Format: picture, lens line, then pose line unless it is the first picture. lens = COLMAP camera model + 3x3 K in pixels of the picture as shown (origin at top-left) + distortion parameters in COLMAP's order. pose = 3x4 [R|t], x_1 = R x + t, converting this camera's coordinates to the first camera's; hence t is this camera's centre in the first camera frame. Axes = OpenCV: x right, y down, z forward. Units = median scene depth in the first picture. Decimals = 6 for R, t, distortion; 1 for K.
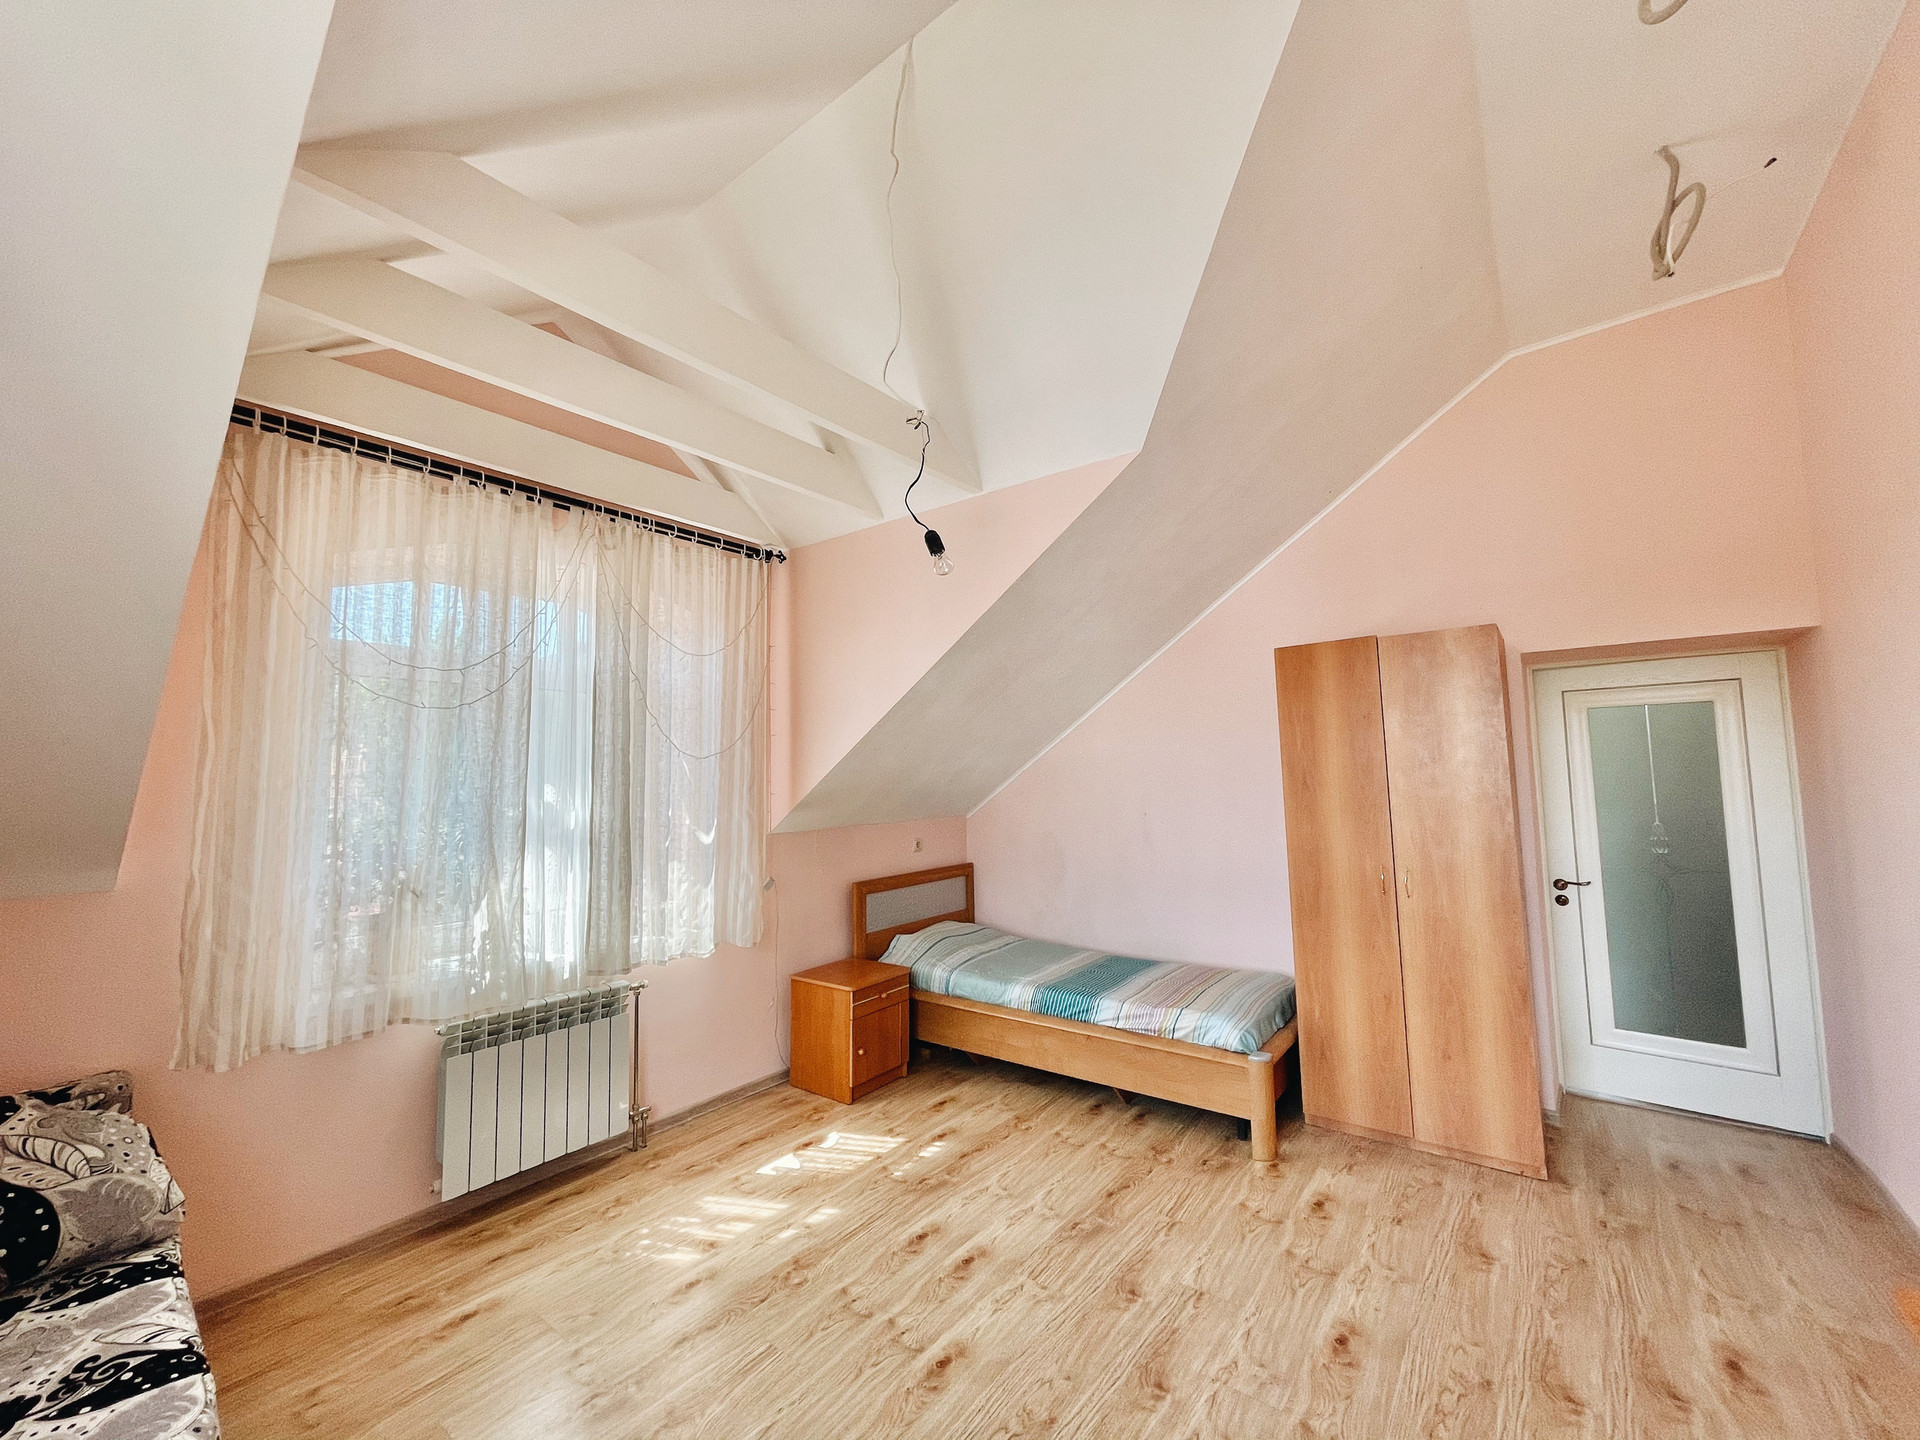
lens RADIAL K [[766.3, 0, 959.2], [0, 766.3, 717.9], [0, 0, 1]] dist [-0.000541, 0.000922]
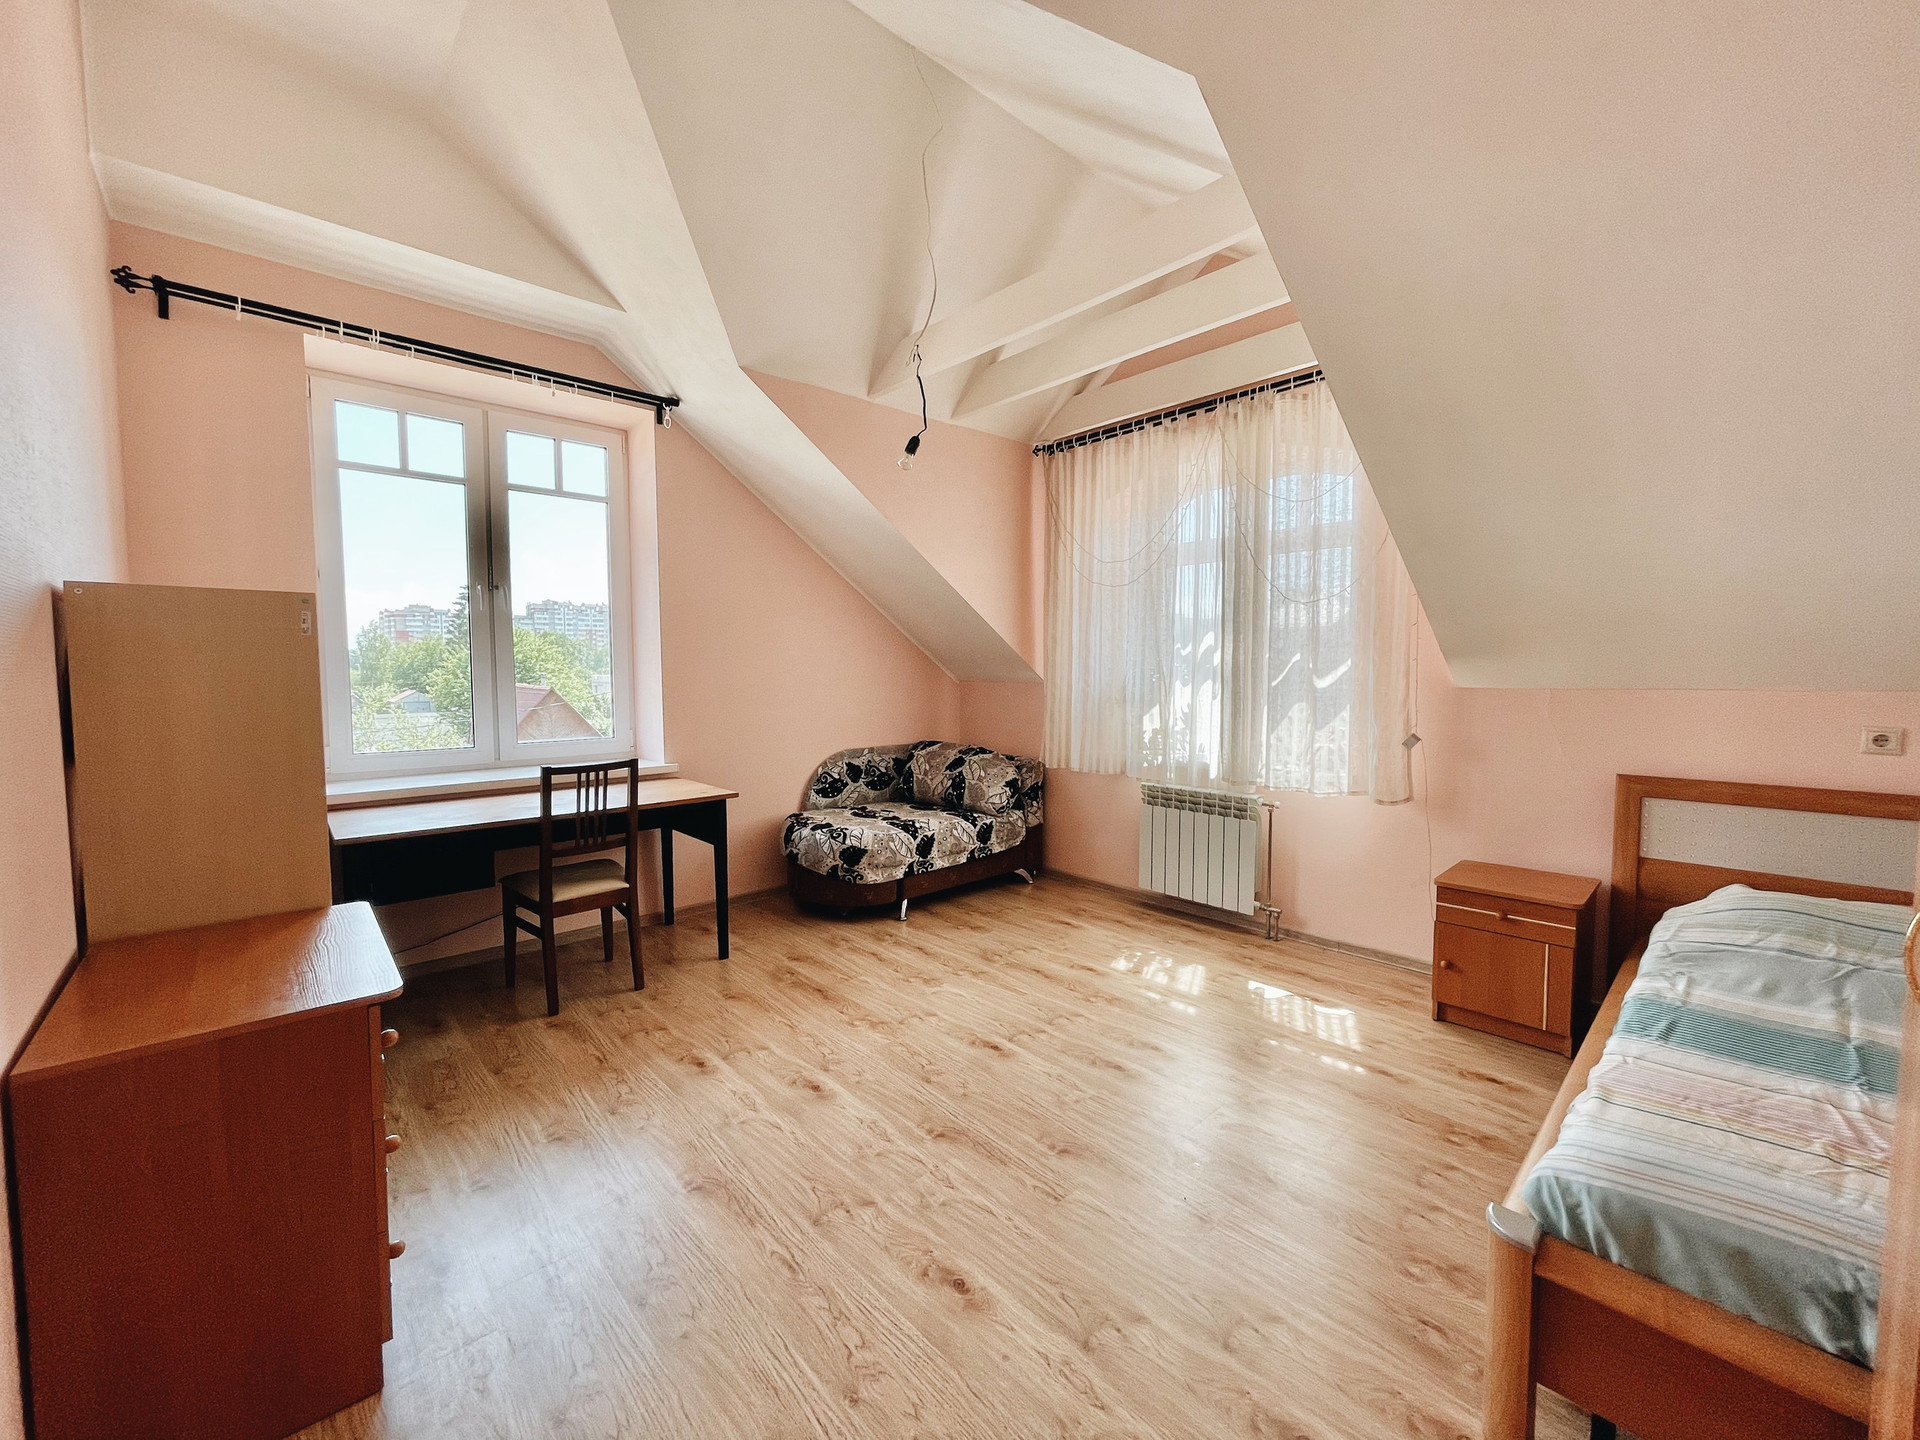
lens RADIAL K [[766.3, 0, 959.5], [0, 766.3, 714.6], [0, 0, 1]] dist [-0.000541, 0.000922]
pose [[-0.159314, 0.077618, -0.984172, 0.869523], [0.085336, 0.994256, 0.064600, 0.110054], [0.983533, -0.073694, -0.165023, 0.818561]]
